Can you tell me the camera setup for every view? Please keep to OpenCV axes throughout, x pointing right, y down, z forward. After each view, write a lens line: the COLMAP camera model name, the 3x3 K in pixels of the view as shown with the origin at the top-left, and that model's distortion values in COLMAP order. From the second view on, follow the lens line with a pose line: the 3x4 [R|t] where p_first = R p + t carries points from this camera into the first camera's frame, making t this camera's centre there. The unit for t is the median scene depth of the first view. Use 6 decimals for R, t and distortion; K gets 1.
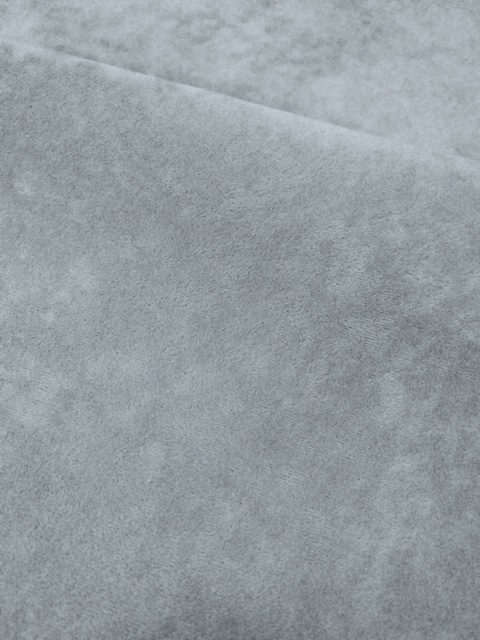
lens RADIAL K [[486.4, 0, 239.6], [0, 486.4, 323.3], [0, 0, 1]] dist [-0.020366, -0.014505]
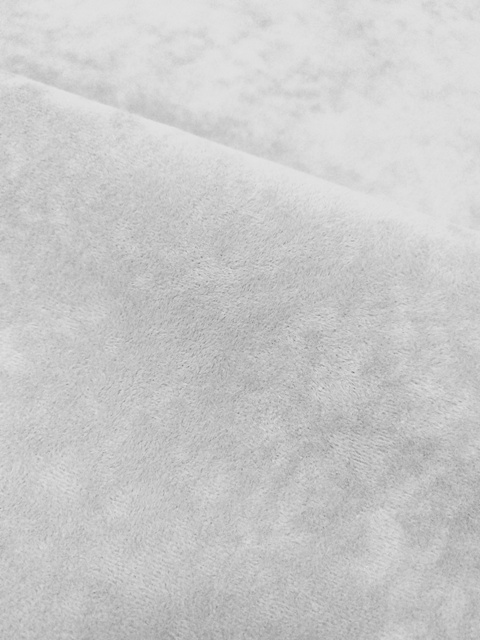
lens RADIAL K [[486.4, 0, 239.2], [0, 486.4, 318.6], [0, 0, 1]] dist [-0.020366, -0.014505]
pose [[0.997944, 0.059509, 0.023809, 0.037728], [-0.058944, 0.997979, -0.023745, -0.165113], [-0.025174, 0.022293, 0.999434, 0.210016]]
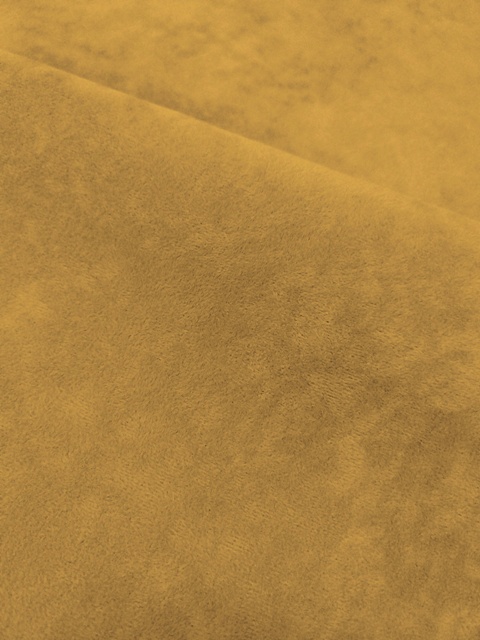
lens RADIAL K [[486.4, 0, 240.2], [0, 486.4, 321.3], [0, 0, 1]] dist [-0.020366, -0.014505]
pose [[0.996699, 0.075170, 0.030682, 0.049485], [-0.075017, 0.997164, -0.006100, -0.091531], [-0.031054, 0.003778, 0.999511, 0.067262]]
